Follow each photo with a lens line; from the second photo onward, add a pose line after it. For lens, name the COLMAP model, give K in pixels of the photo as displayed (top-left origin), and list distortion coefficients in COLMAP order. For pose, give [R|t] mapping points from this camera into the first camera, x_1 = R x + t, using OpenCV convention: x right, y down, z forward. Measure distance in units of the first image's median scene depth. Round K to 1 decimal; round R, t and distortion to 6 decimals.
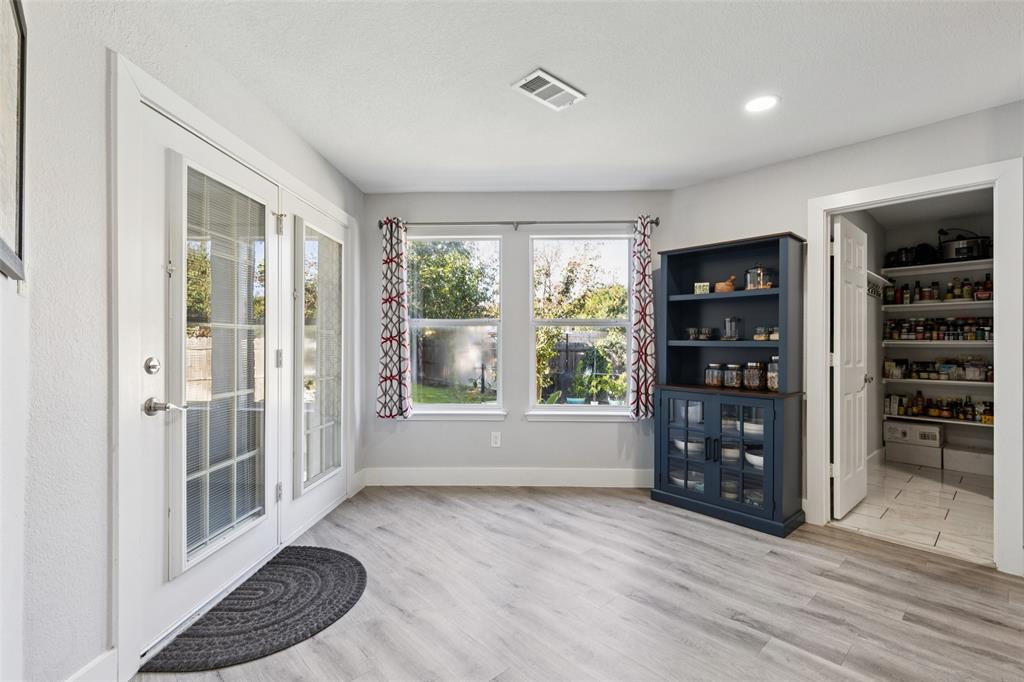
lens RADIAL K [[460.8, 0, 509.1], [0, 460.8, 345.6], [0, 0, 1]] dist [-0.000177, -0.002799]
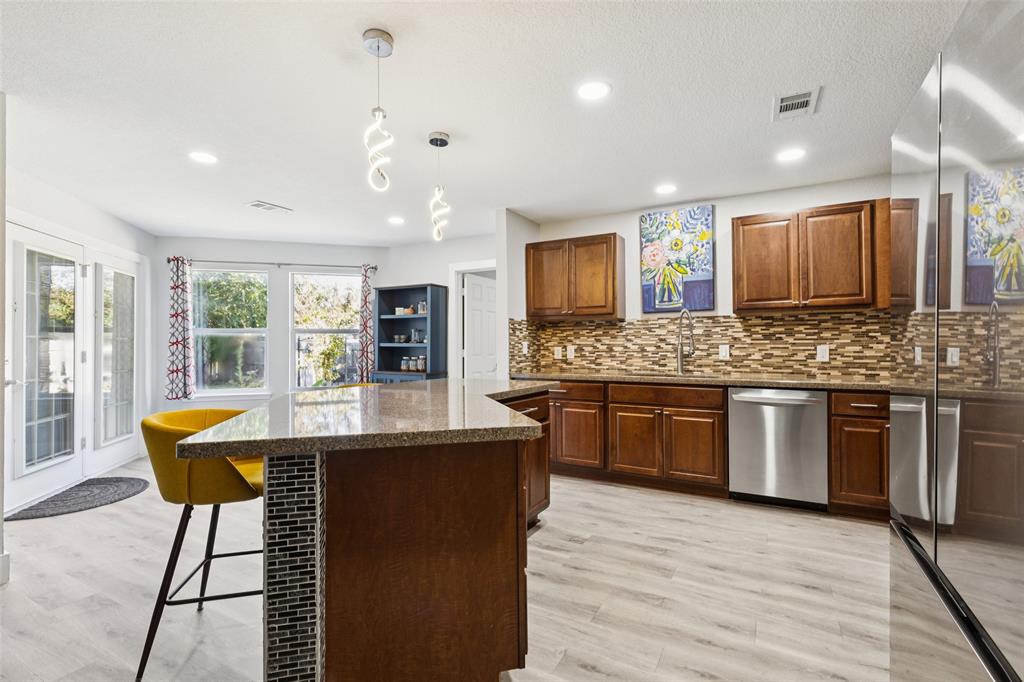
lens RADIAL K [[460.8, 0, 512.4], [0, 460.8, 340.4], [0, 0, 1]] dist [-0.000177, -0.002799]
pose [[0.947932, -0.003894, 0.318450, 0.265302], [0.007342, 0.999927, -0.009629, -0.001865], [-0.318389, 0.011465, 0.947891, -0.654346]]
